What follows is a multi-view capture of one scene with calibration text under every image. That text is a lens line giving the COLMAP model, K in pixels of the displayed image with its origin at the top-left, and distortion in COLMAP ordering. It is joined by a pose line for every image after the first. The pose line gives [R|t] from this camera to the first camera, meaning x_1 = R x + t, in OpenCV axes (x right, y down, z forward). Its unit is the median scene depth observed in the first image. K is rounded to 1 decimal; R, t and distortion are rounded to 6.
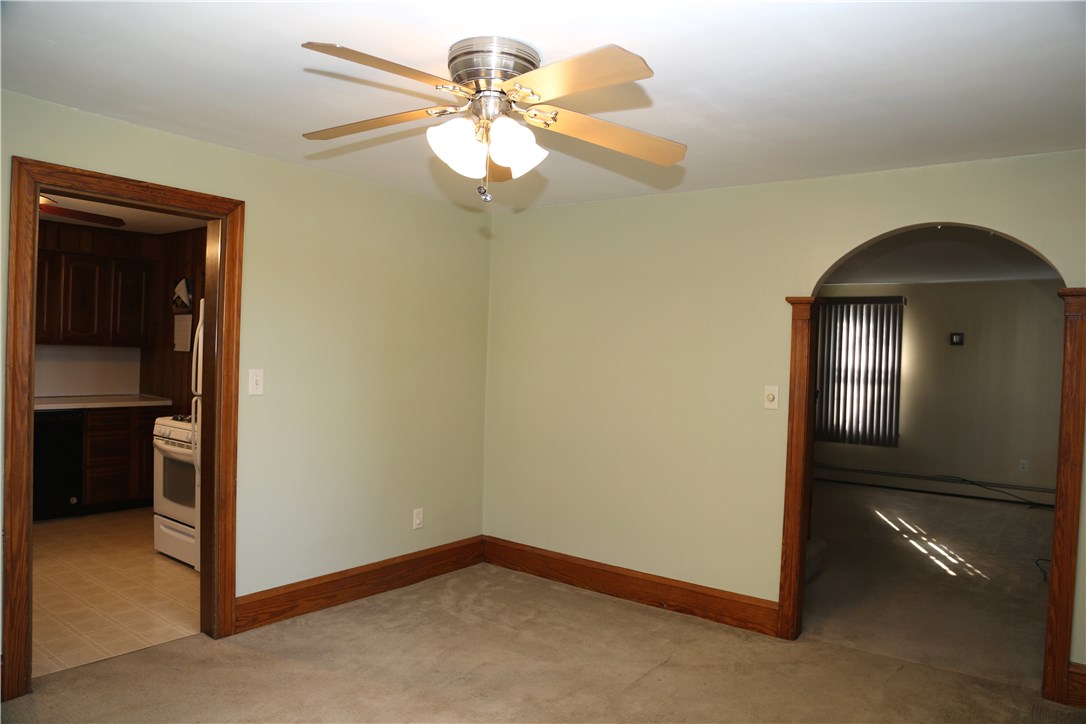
lens RADIAL K [[730.5, 0, 544.5], [0, 730.5, 364.1], [0, 0, 1]] dist [-0.083248, 0.024681]
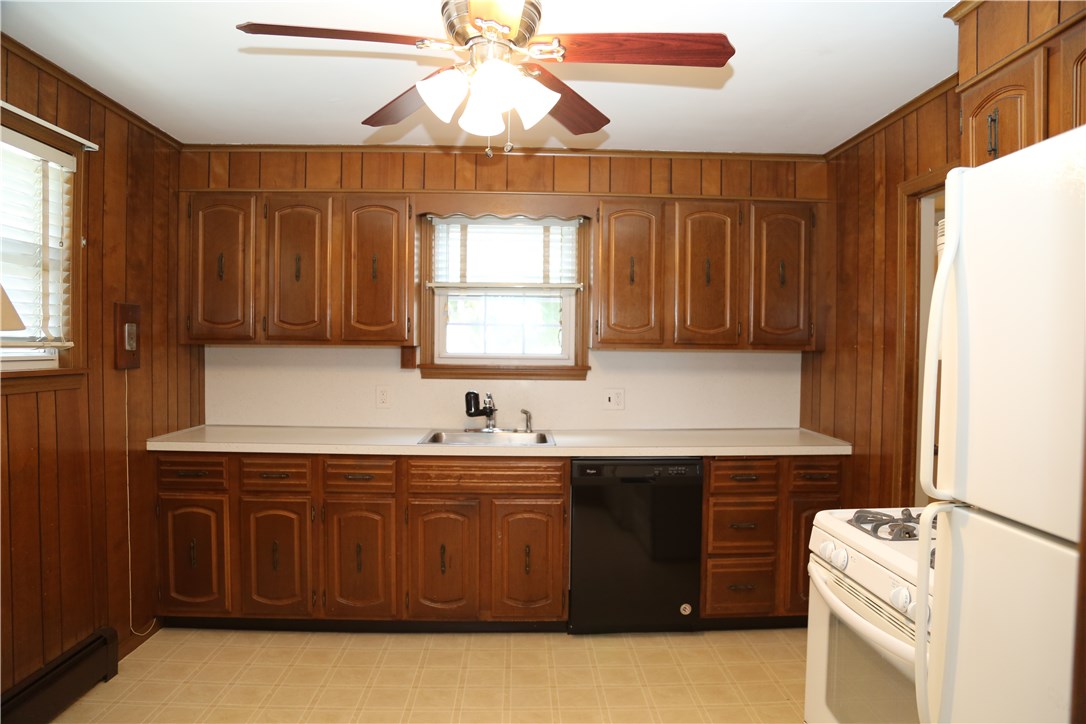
lens RADIAL K [[730.5, 0, 546.9], [0, 730.5, 366.2], [0, 0, 1]] dist [-0.083248, 0.024681]
pose [[0.637156, -0.008959, -0.770682, -0.264317], [0.001841, 0.999947, -0.010102, -0.005712], [0.770732, 0.005017, 0.637139, 0.506080]]
